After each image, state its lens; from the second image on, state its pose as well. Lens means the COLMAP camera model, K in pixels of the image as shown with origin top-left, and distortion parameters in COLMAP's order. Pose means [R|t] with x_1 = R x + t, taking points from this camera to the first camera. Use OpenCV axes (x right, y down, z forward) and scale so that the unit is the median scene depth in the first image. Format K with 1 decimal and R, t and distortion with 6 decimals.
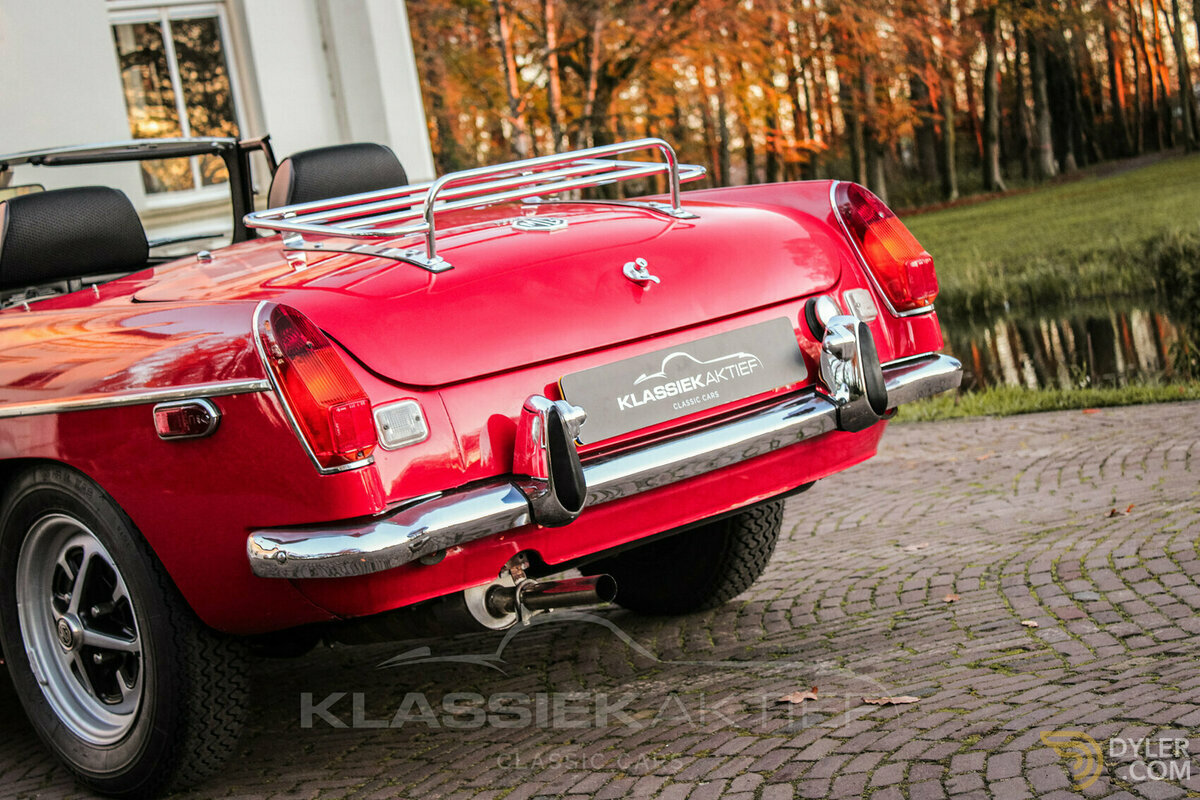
lens RADIAL K [[2482.3, 0, 600.0], [0, 2482.3, 400.0], [0, 0, 1]] dist [0.392874, 0.103808]
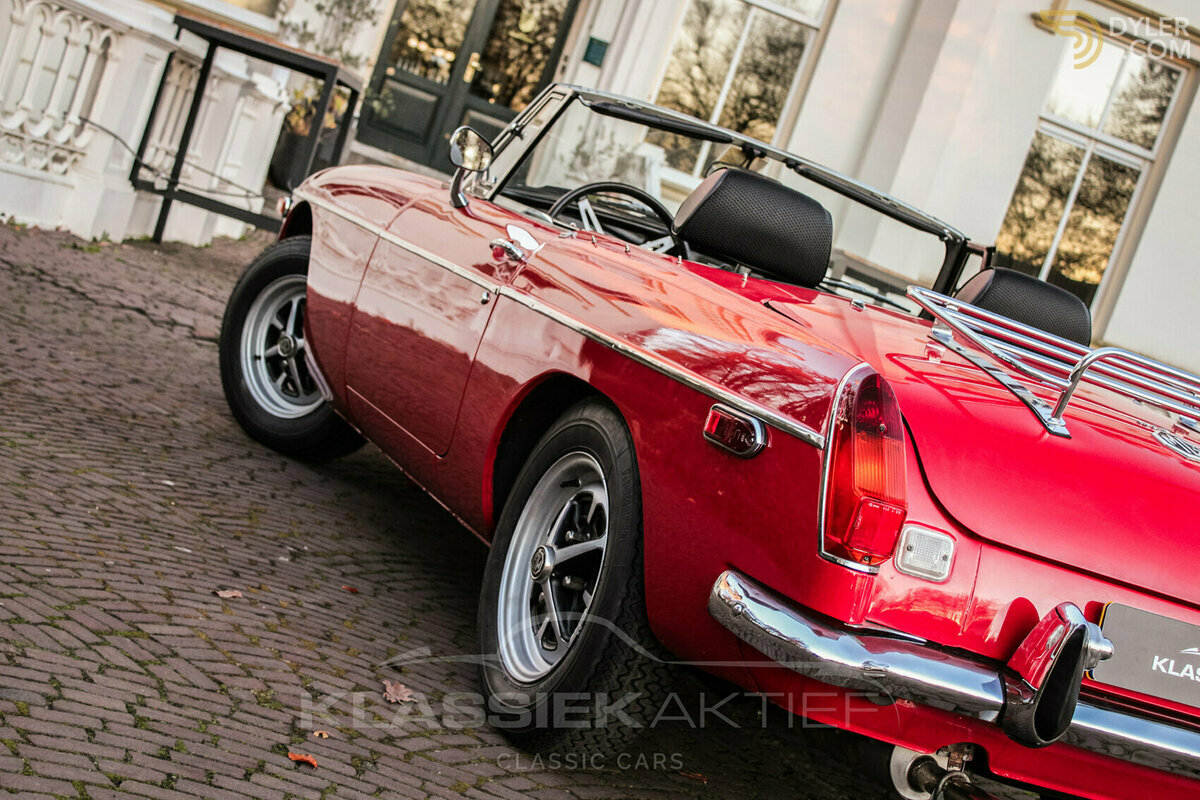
lens RADIAL K [[2016.0, 0, 600.0], [0, 2016.0, 400.0], [0, 0, 1]] dist [-0.165885, 0.985548]
pose [[0.814706, 0.501985, -0.290284, 0.007454], [-0.511550, 0.857918, 0.047880, -0.012332], [0.273075, 0.109487, 0.955742, 0.253494]]
